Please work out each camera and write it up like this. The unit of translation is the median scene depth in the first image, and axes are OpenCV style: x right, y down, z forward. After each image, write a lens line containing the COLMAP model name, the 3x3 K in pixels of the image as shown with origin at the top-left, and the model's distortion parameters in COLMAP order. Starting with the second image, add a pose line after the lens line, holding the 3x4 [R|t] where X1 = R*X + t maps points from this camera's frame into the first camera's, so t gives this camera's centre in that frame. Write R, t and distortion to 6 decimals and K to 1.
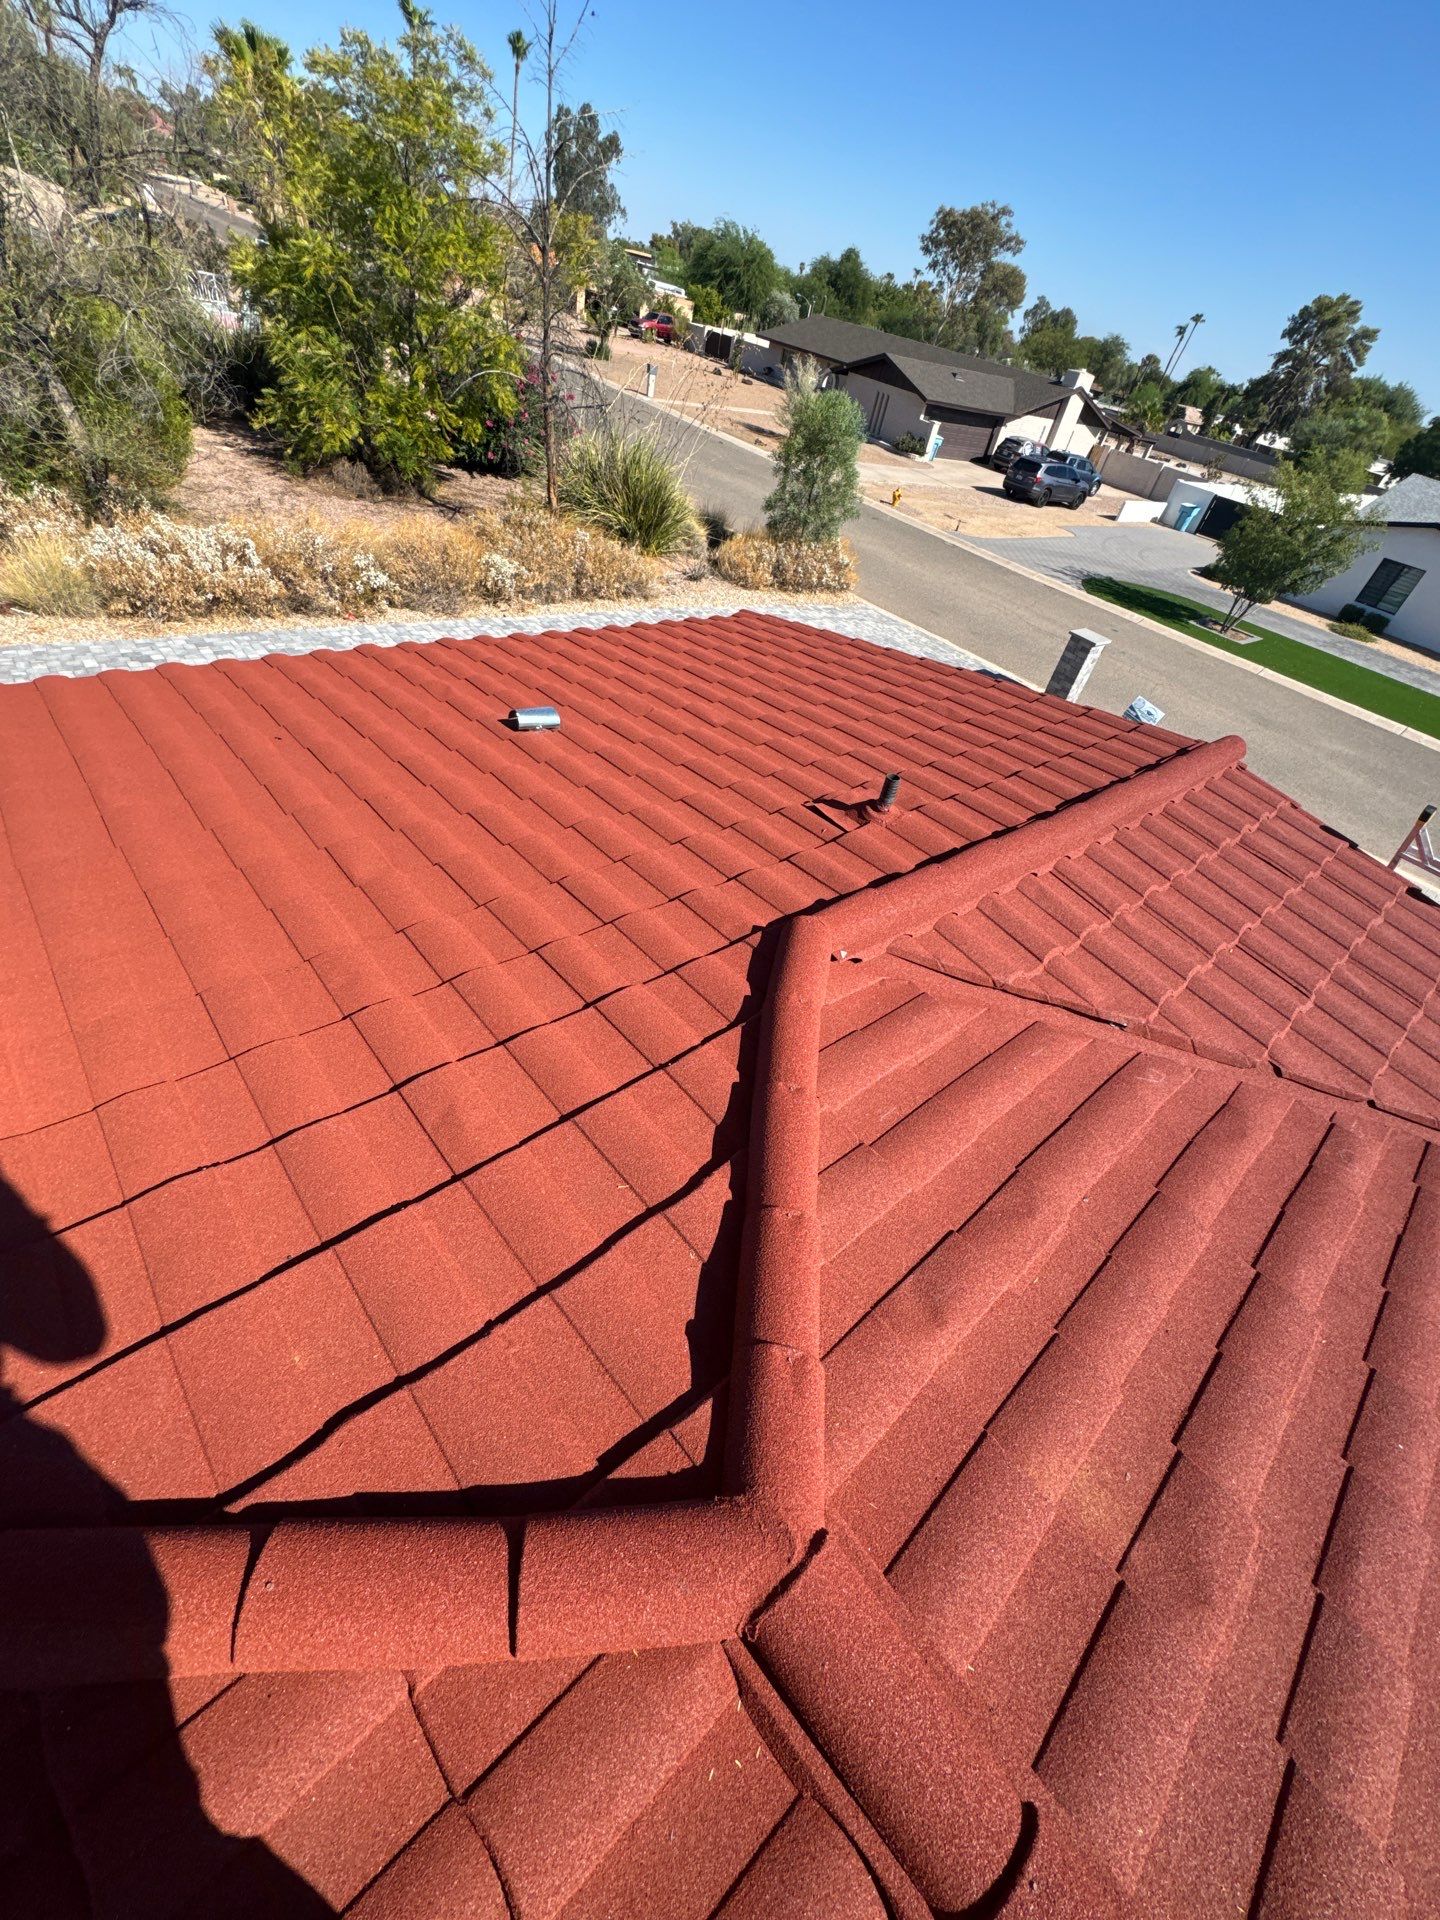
lens RADIAL K [[773.9, 0, 717.5], [0, 773.9, 961.9], [0, 0, 1]] dist [-0.006313, 0.002204]
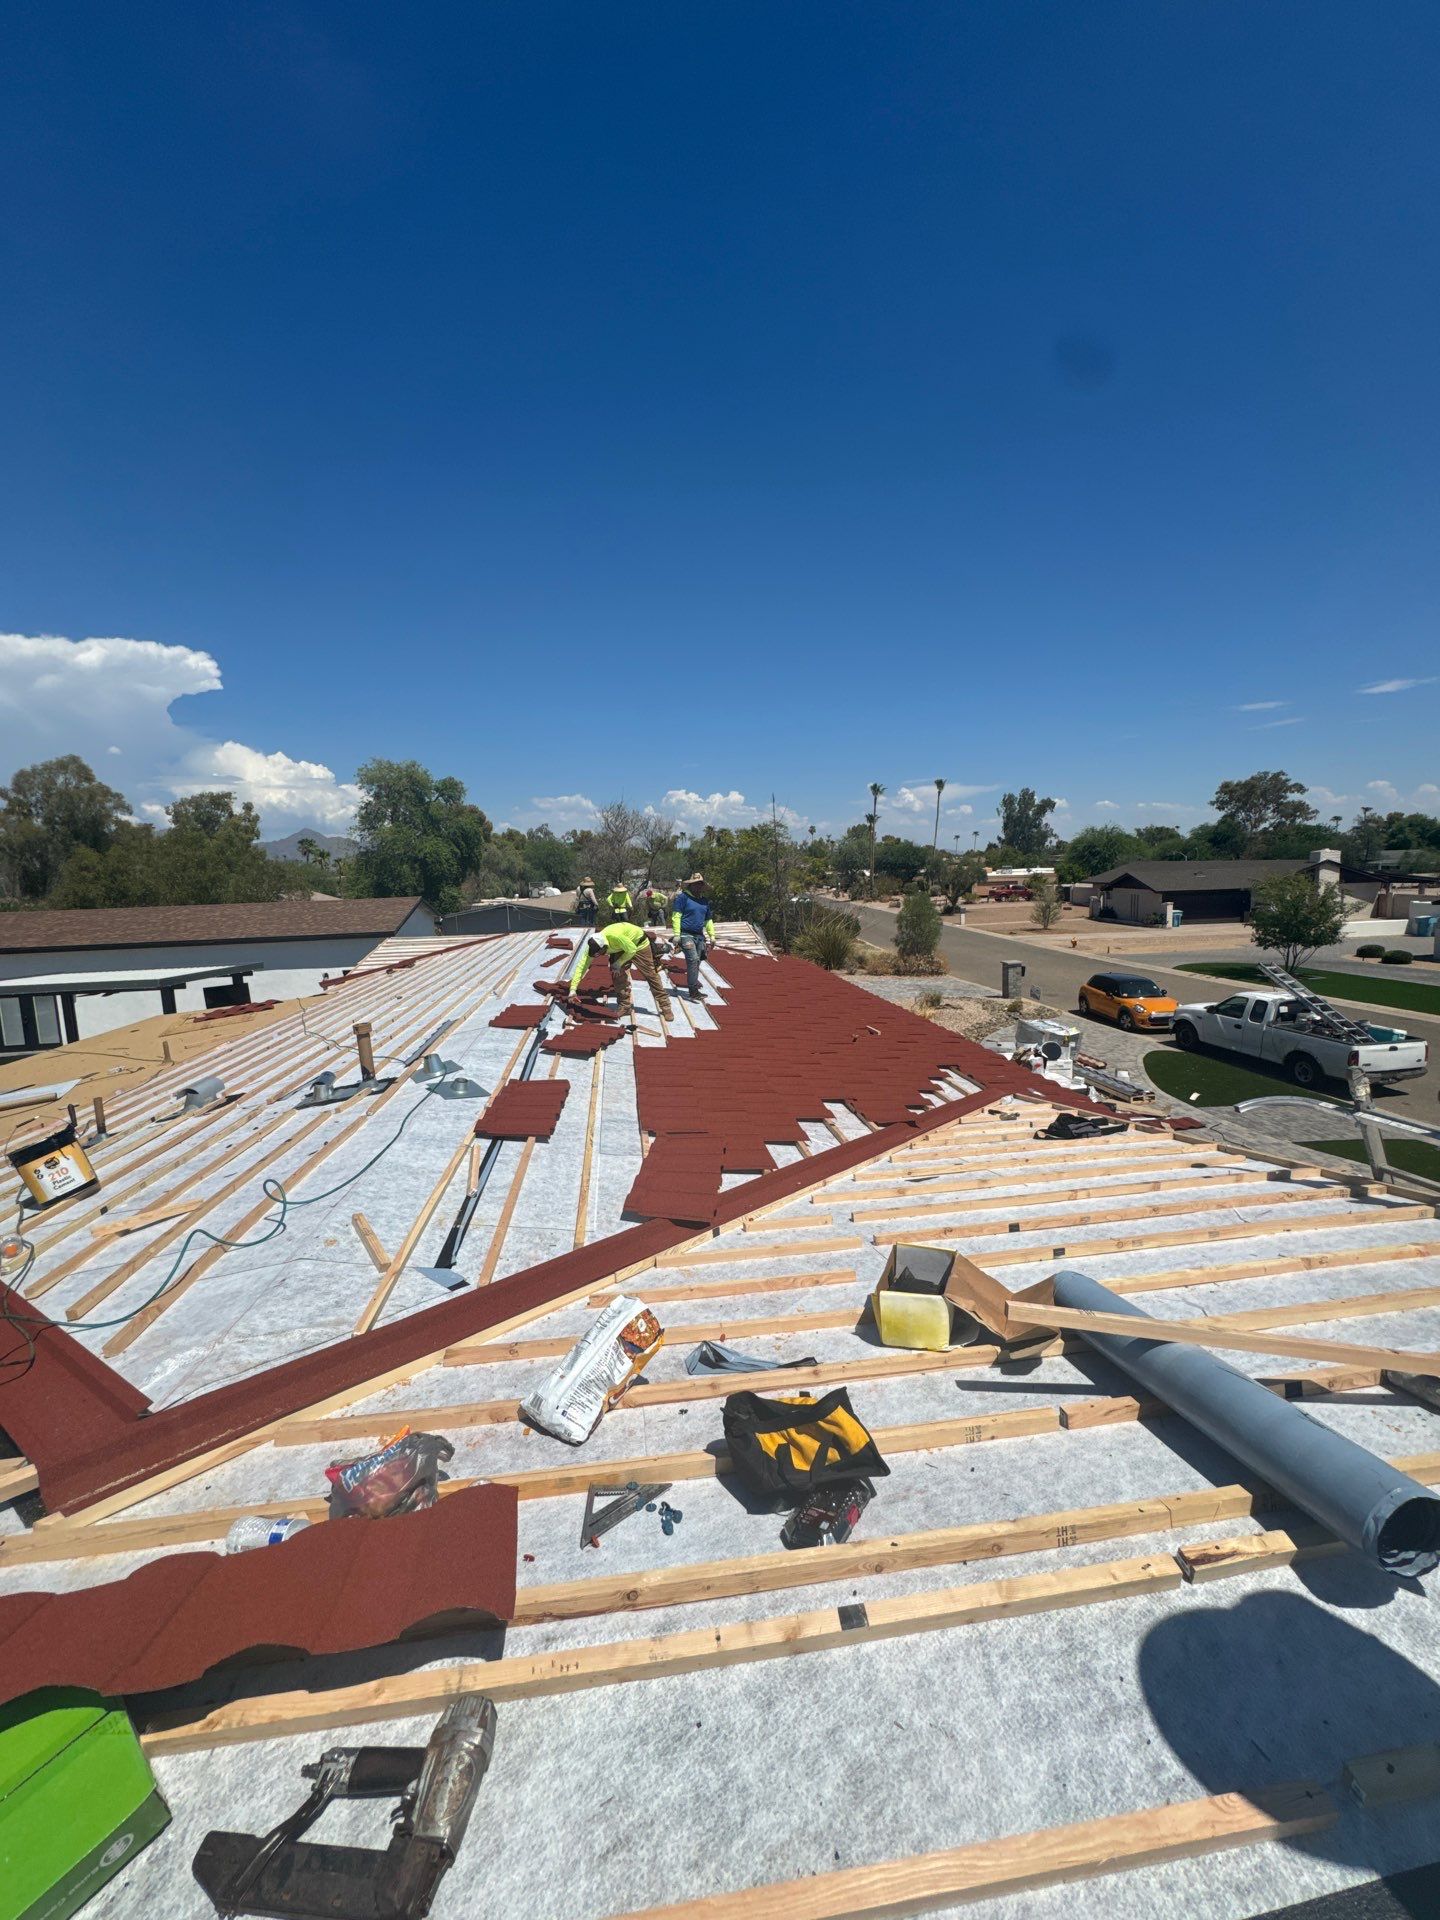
lens RADIAL K [[773.9, 0, 728.4], [0, 773.9, 948.6], [0, 0, 1]] dist [-0.006313, 0.002204]
pose [[0.829395, -0.154673, -0.536824, 0.244961], [-0.210489, 0.803578, -0.556737, 0.201619], [0.517492, 0.574751, 0.633927, -0.156650]]
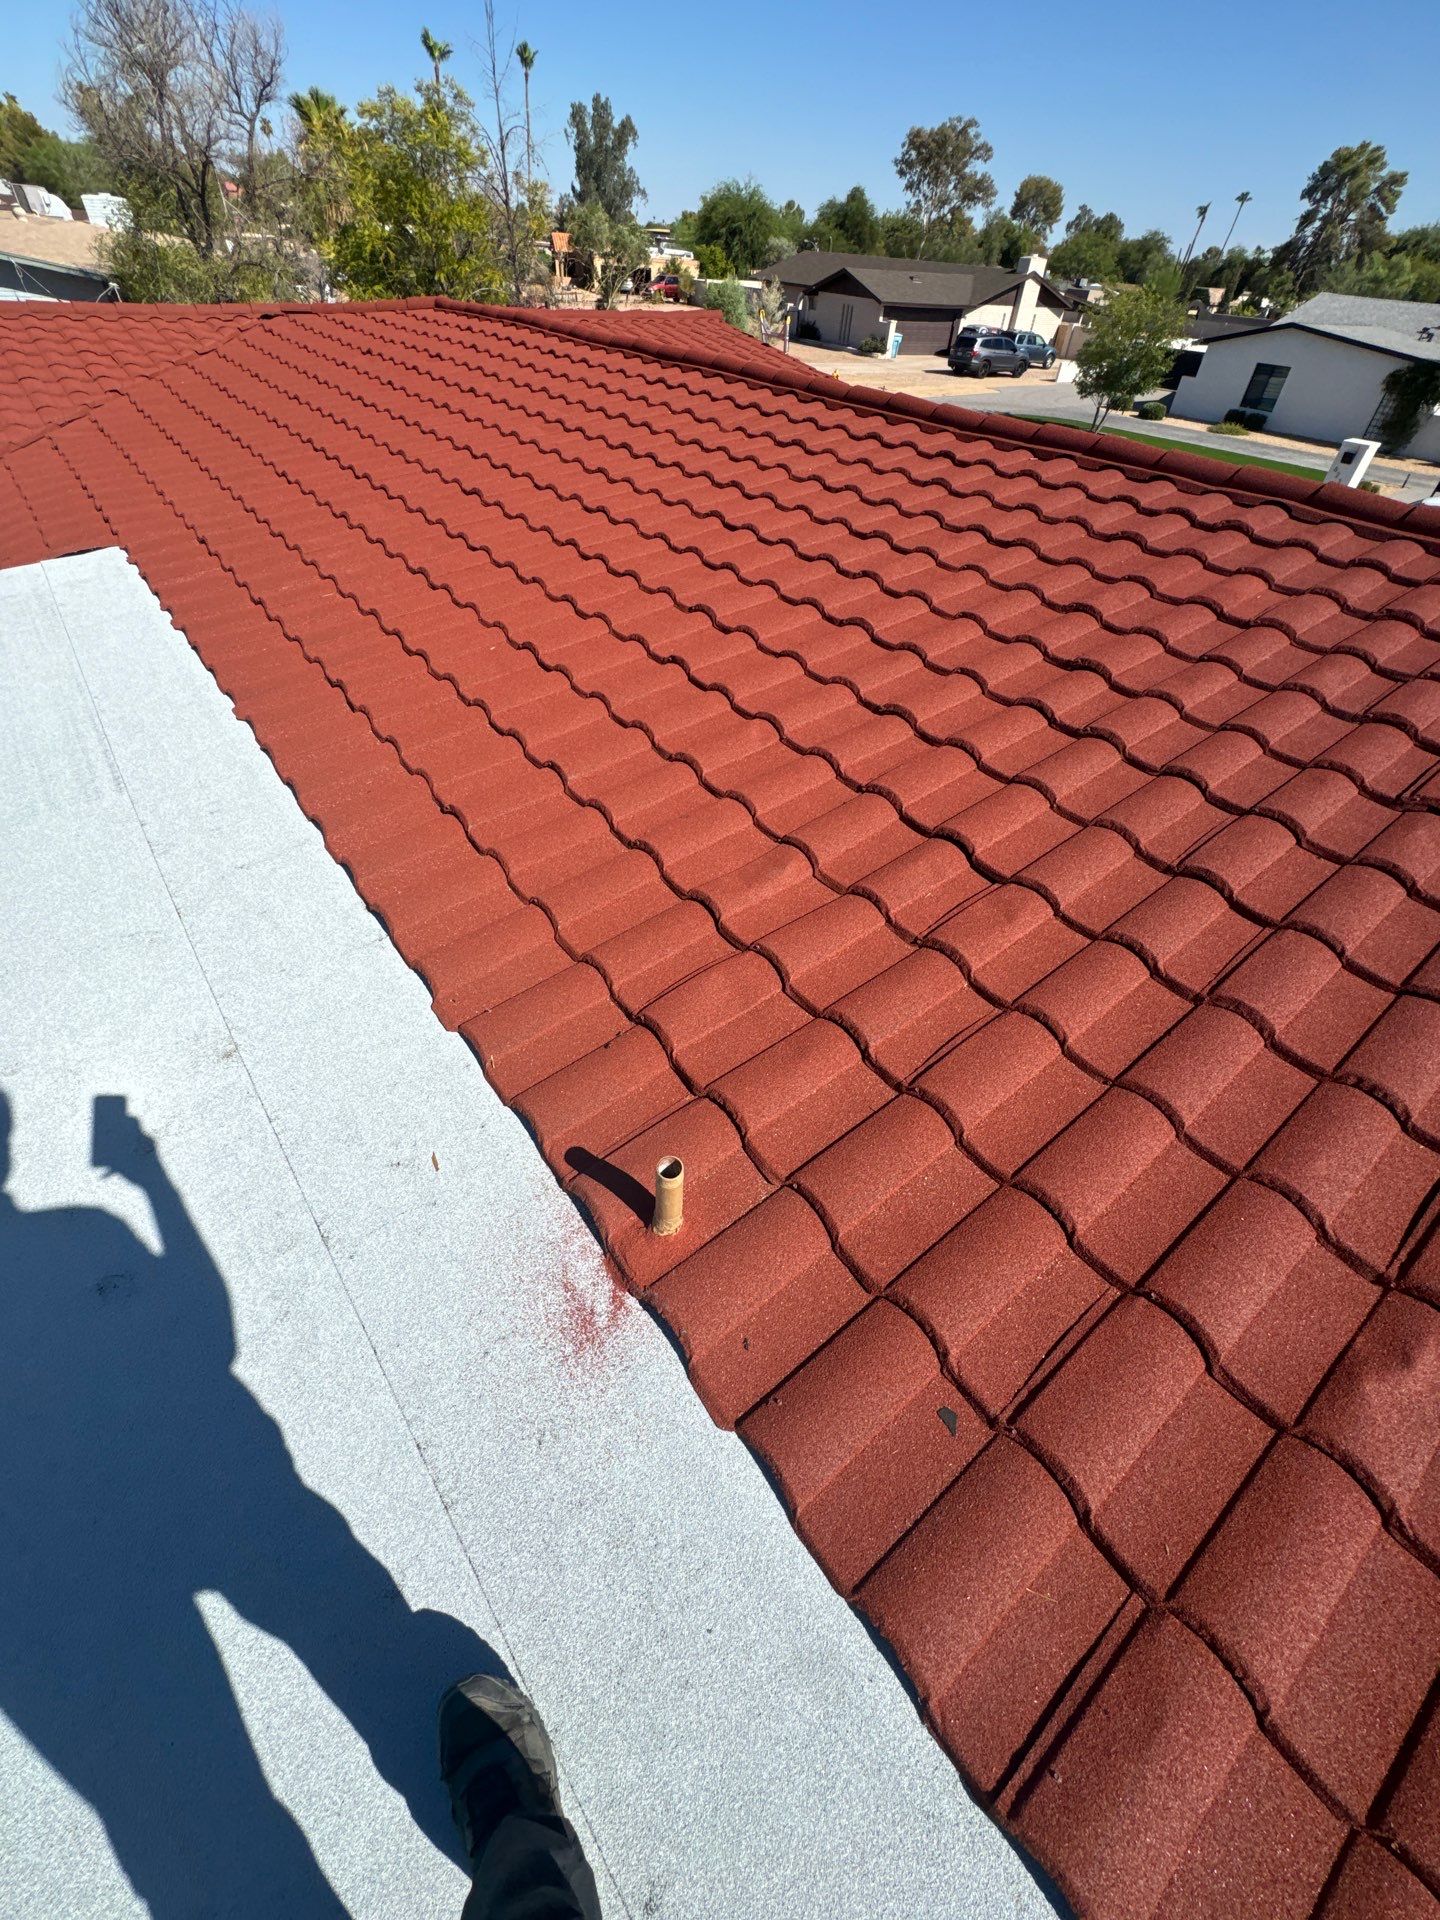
lens RADIAL K [[773.9, 0, 717.6], [0, 773.9, 961.6], [0, 0, 1]] dist [-0.006313, 0.002204]
pose [[0.991218, -0.067089, -0.113956, 0.063619], [0.069232, 0.997489, 0.014951, 0.145965], [0.112666, -0.022709, 0.993373, -0.128055]]
